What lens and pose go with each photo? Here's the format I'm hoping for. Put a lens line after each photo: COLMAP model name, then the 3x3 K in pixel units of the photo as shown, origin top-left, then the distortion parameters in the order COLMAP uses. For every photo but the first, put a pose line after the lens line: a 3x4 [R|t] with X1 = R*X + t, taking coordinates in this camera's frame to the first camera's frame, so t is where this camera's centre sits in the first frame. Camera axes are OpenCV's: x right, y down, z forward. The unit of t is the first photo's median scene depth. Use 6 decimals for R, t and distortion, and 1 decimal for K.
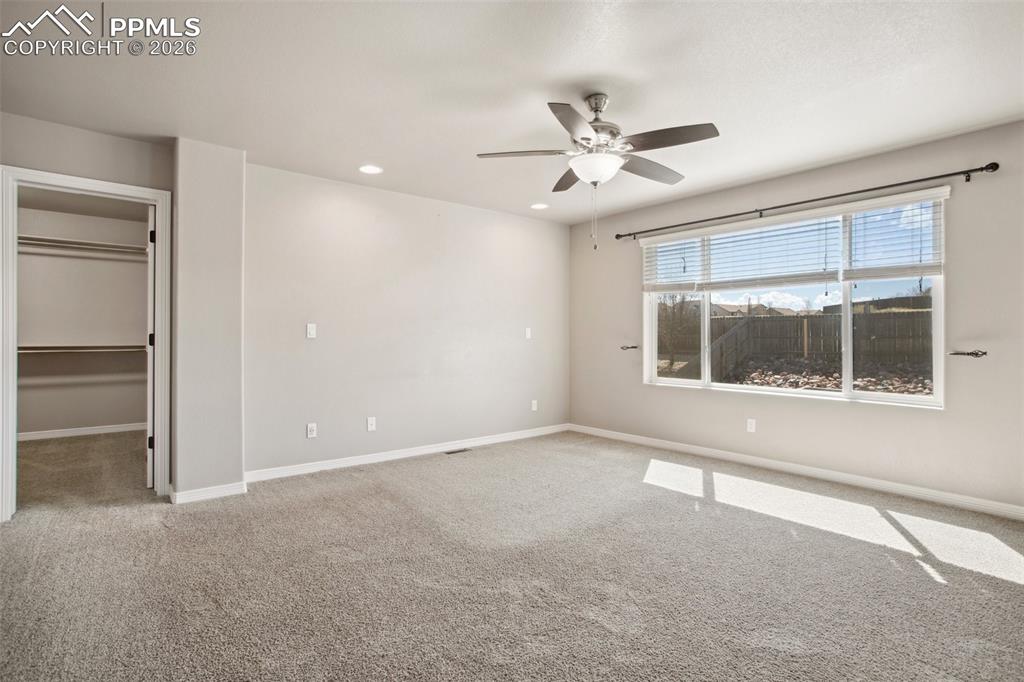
lens RADIAL K [[498.5, 0, 522.5], [0, 498.5, 338.6], [0, 0, 1]] dist [-0.027005, 0.005213]
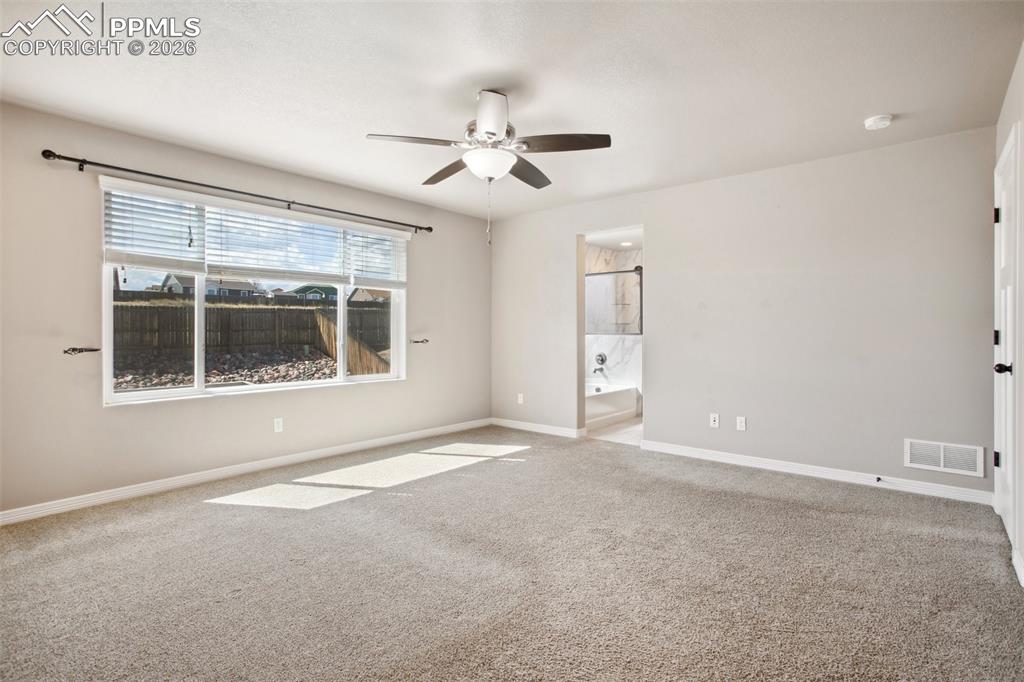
lens RADIAL K [[498.5, 0, 523.1], [0, 498.5, 331.9], [0, 0, 1]] dist [-0.027005, 0.005213]
pose [[-0.181922, -0.008264, 0.983278, -0.542501], [0.005591, 0.999940, 0.009438, -0.009464], [-0.983297, 0.007214, -0.181865, 0.698034]]
